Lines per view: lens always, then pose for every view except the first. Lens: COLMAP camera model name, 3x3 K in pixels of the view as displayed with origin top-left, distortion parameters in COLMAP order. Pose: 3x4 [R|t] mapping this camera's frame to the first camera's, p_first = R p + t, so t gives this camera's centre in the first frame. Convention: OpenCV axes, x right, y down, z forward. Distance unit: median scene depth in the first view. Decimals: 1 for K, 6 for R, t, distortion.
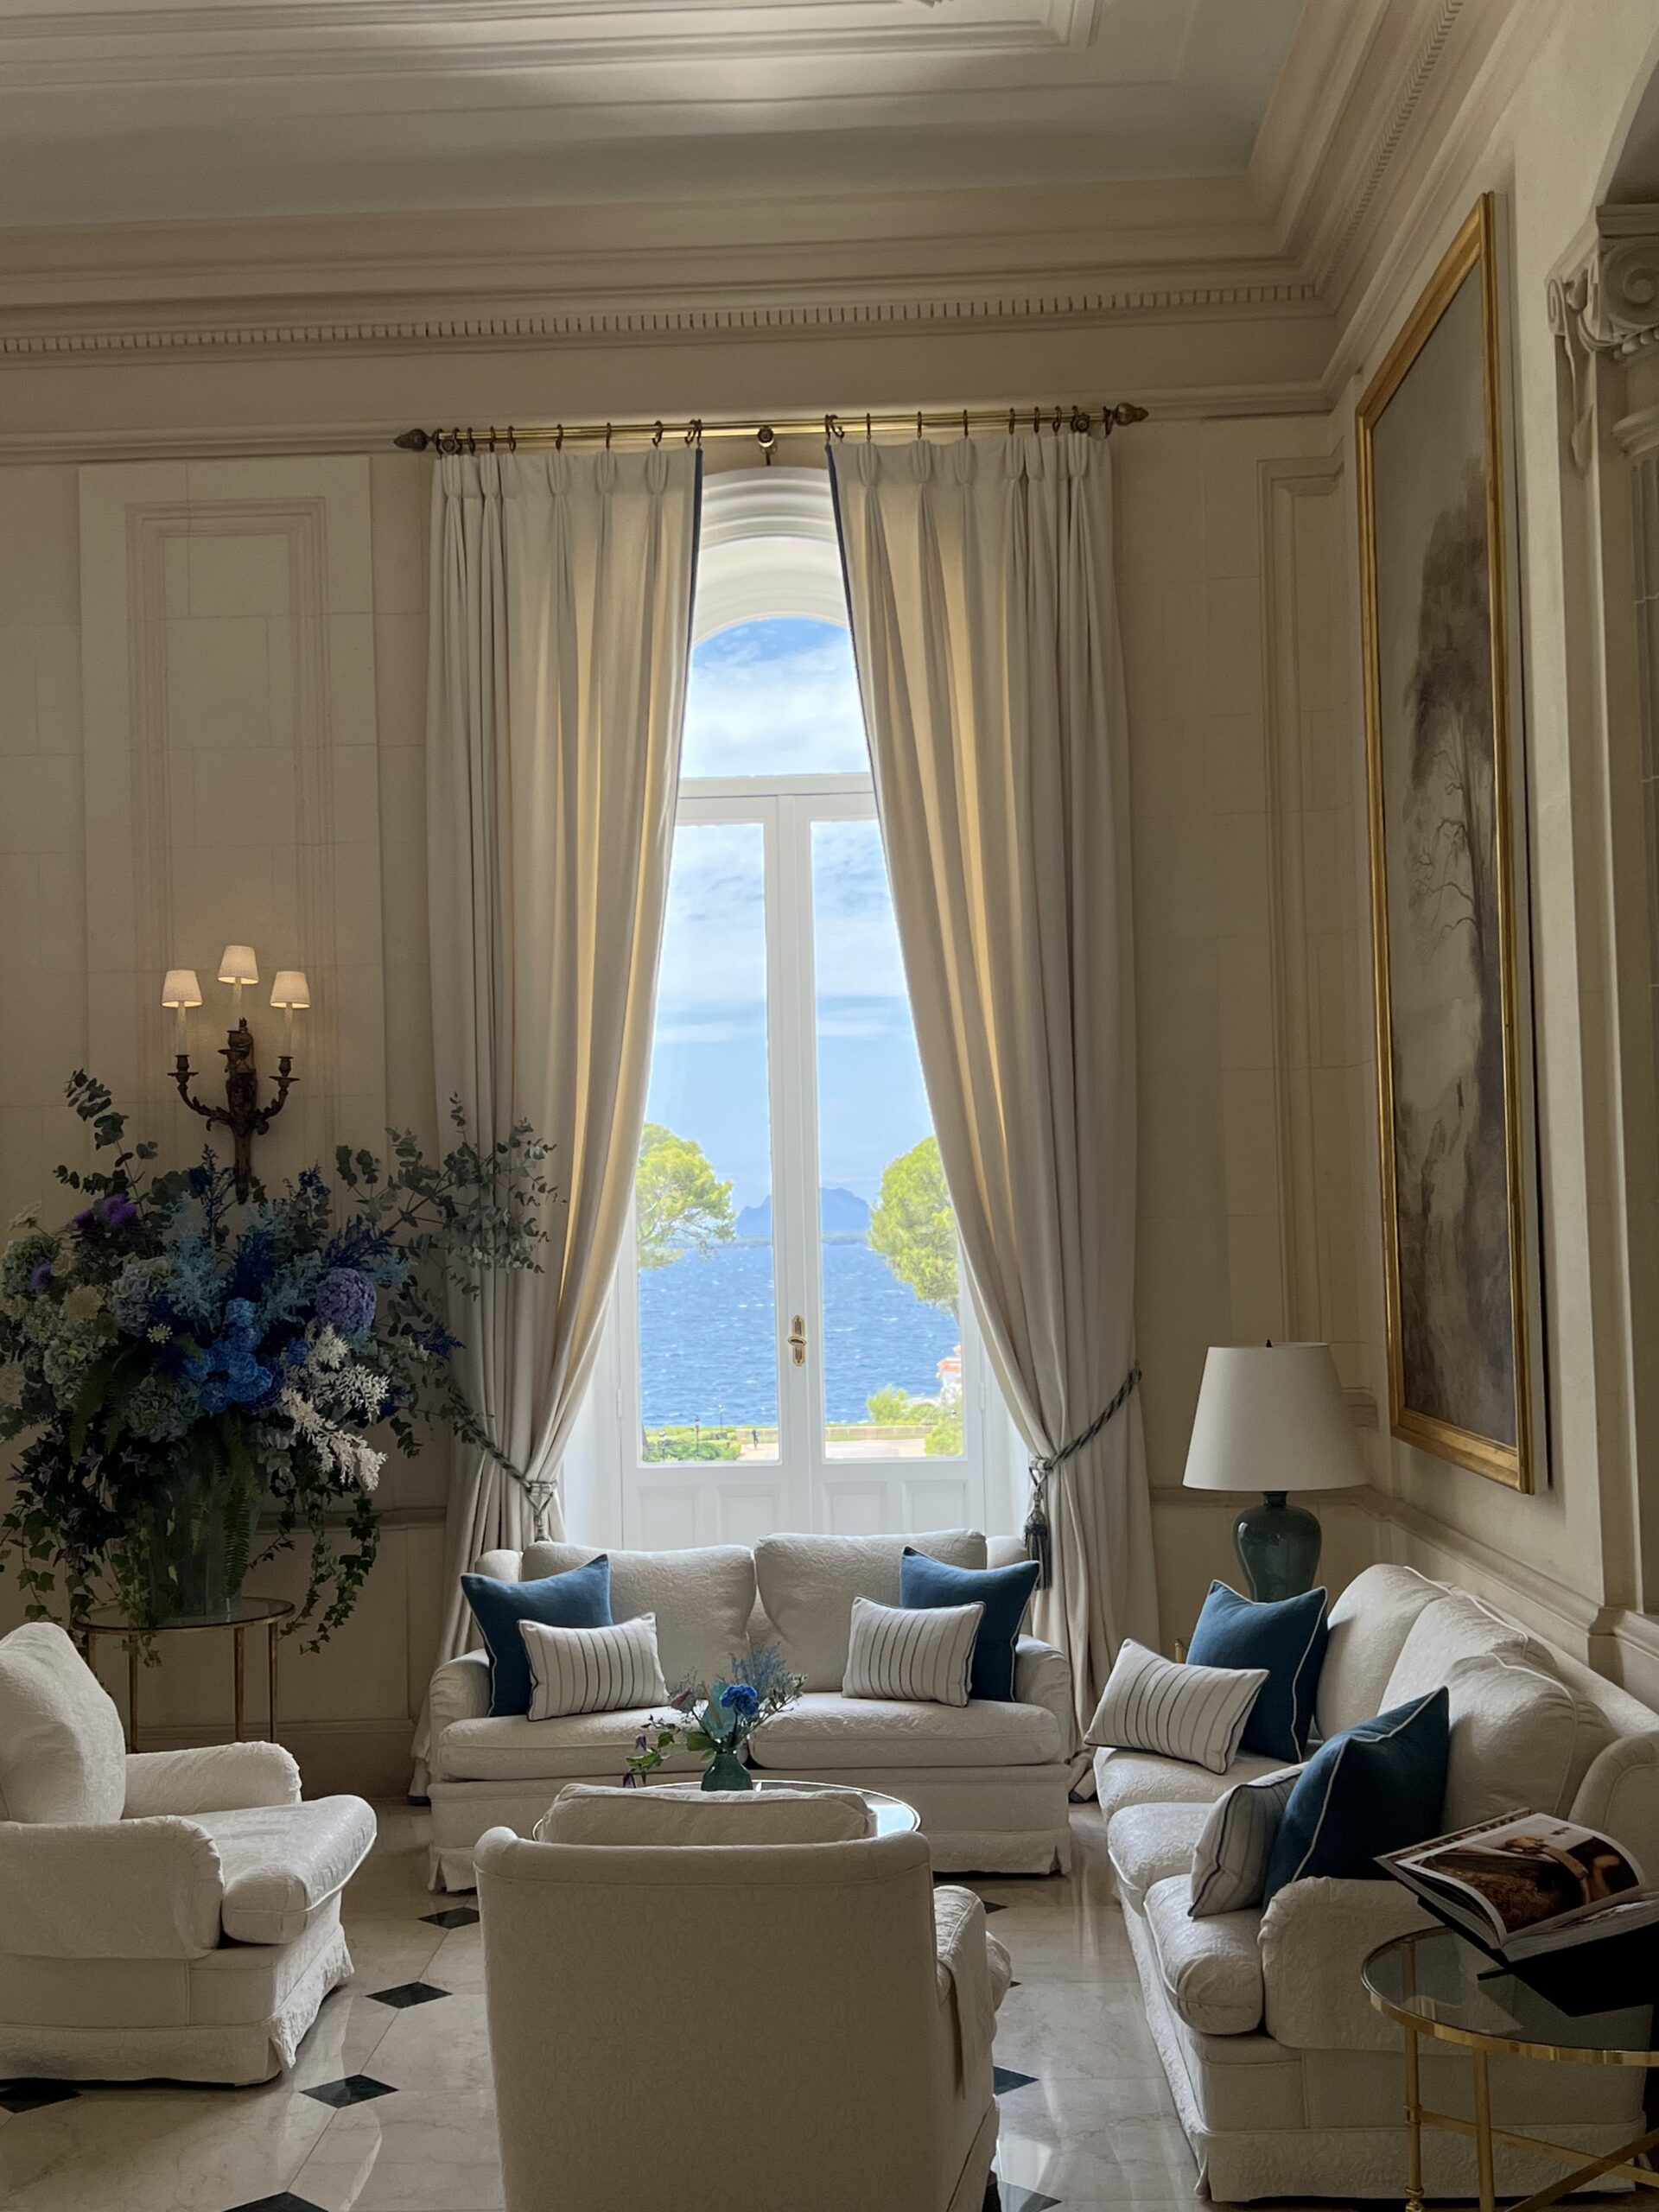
lens RADIAL K [[2514.6, 0, 829.5], [0, 2514.6, 1106.0], [0, 0, 1]] dist [-0.000125, -0.002734]
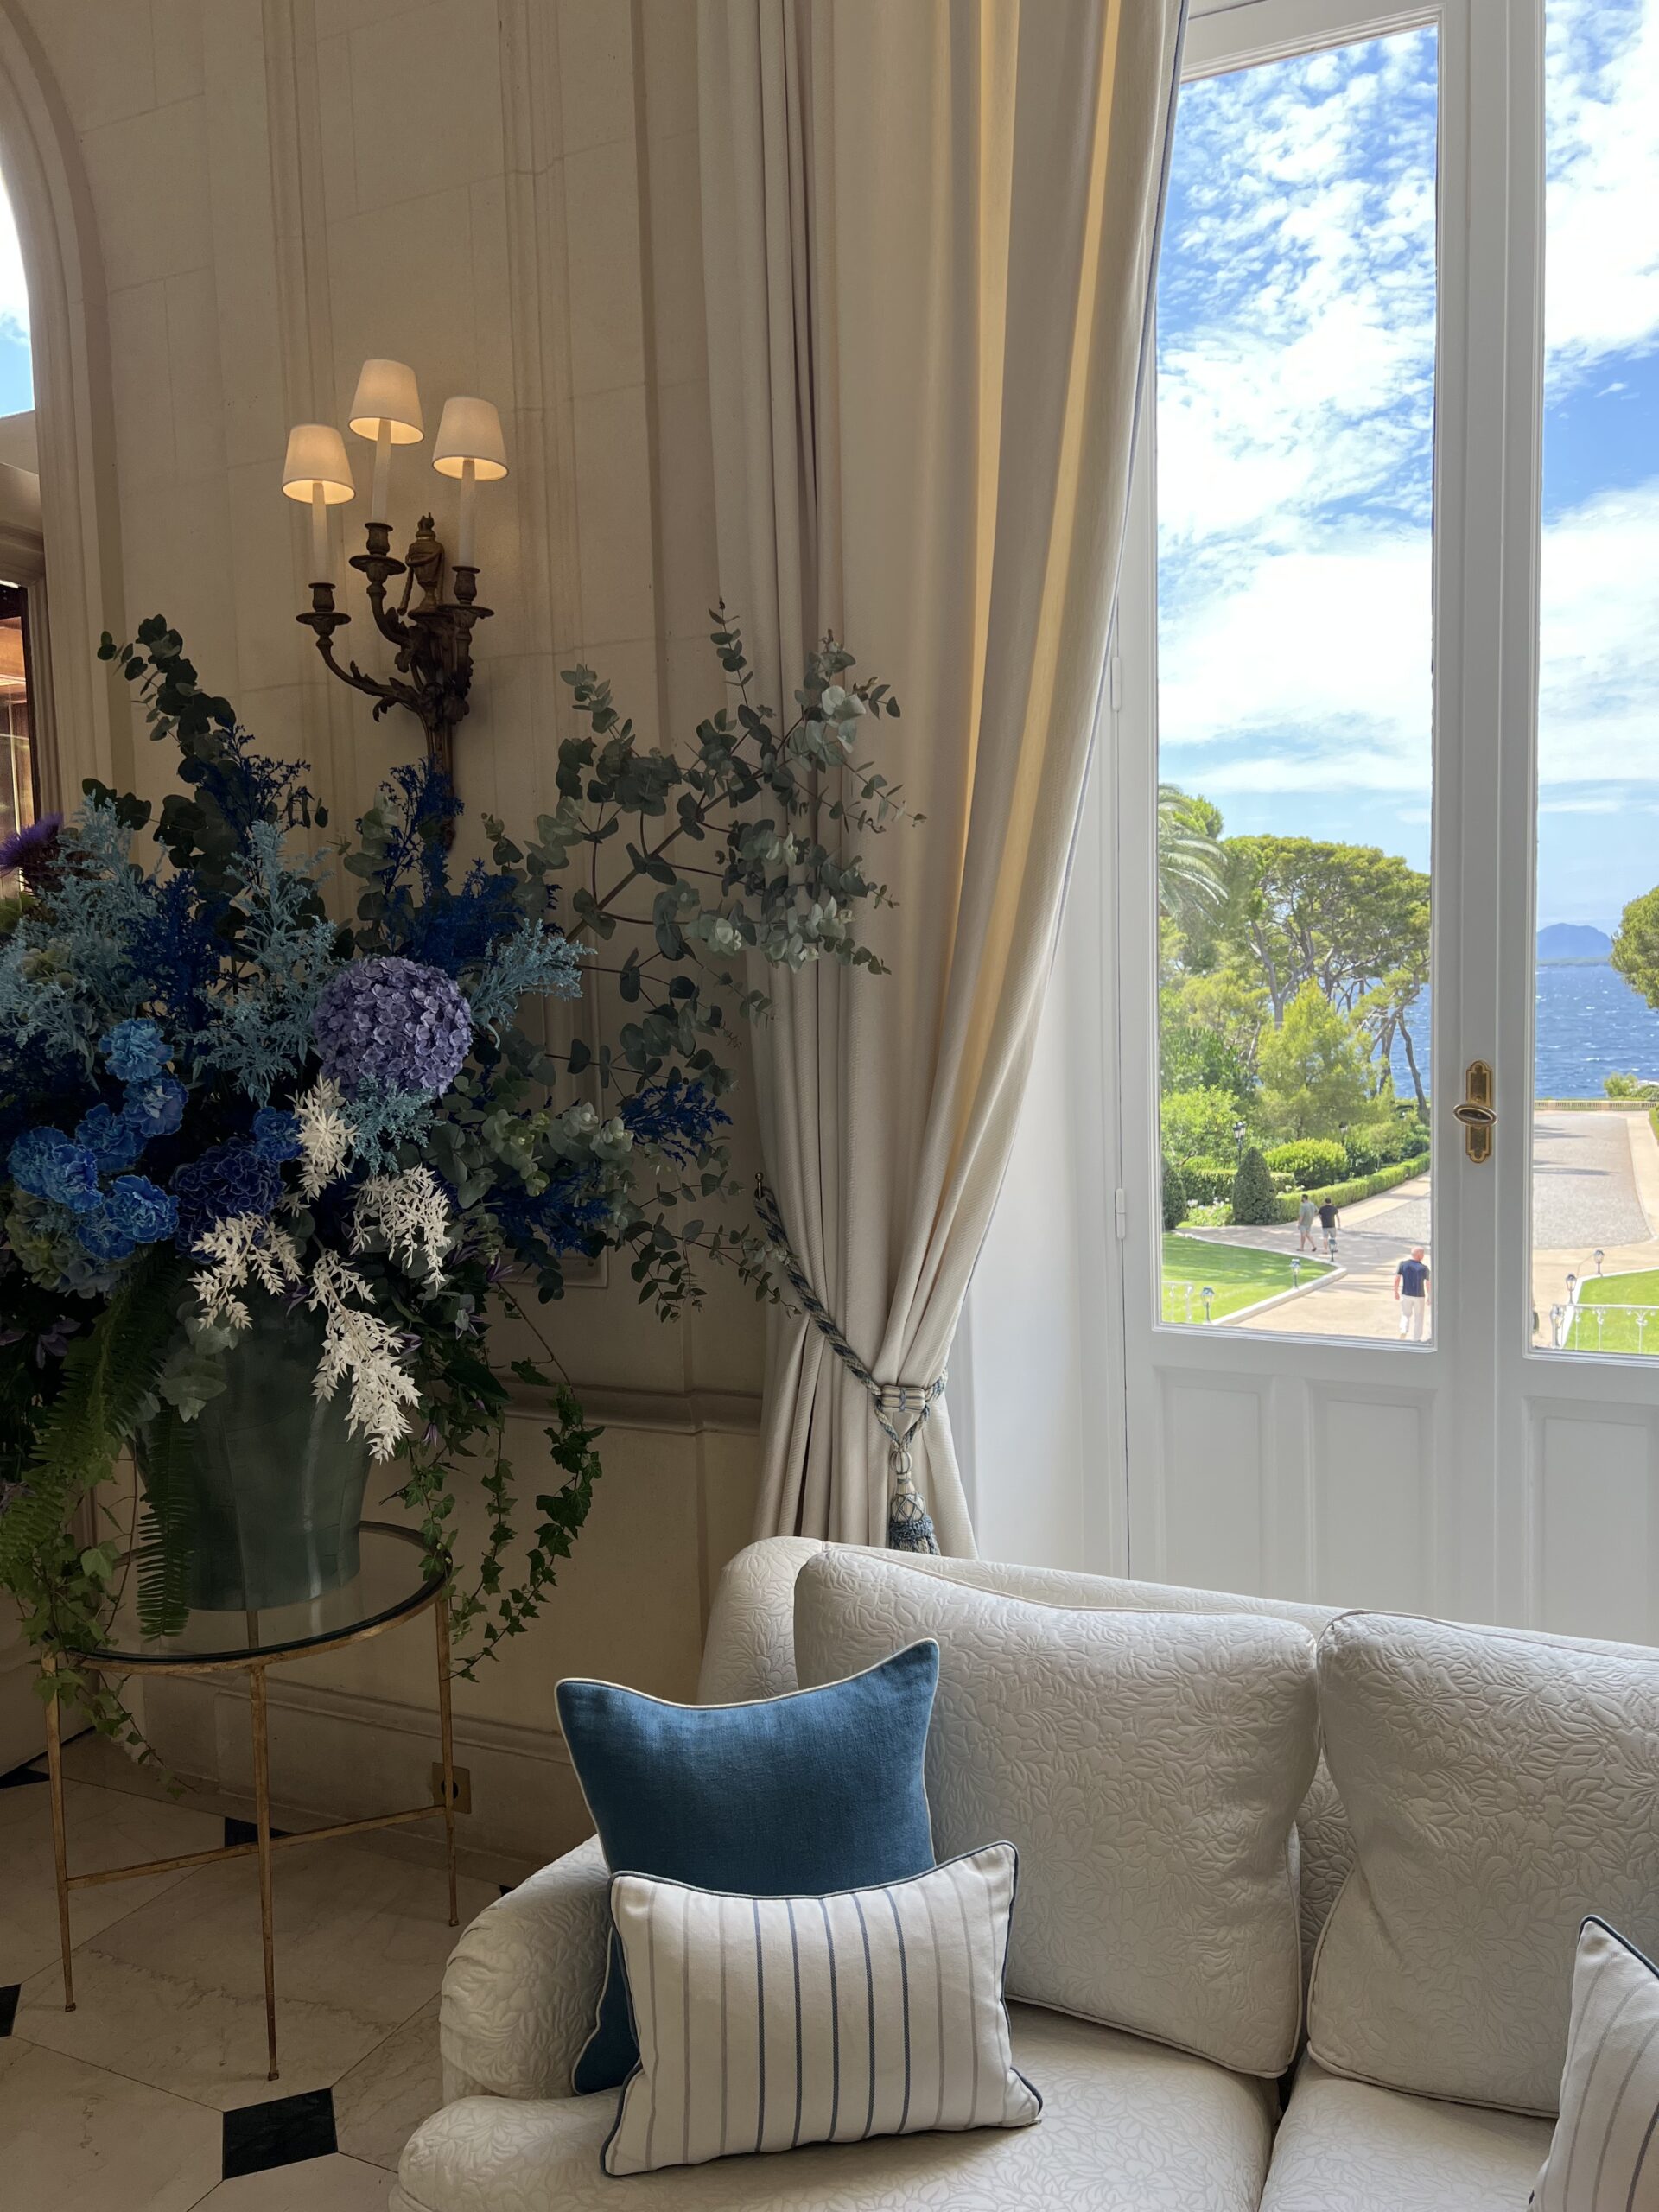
lens RADIAL K [[1644.4, 0, 829.5], [0, 1644.4, 1106.0], [0, 0, 1]] dist [0.034301, -0.005993]
pose [[0.912101, 0.035329, -0.408440, 0.004272], [0.021618, 0.990749, 0.133974, 0.049223], [0.409395, -0.131028, 0.902900, 0.704168]]
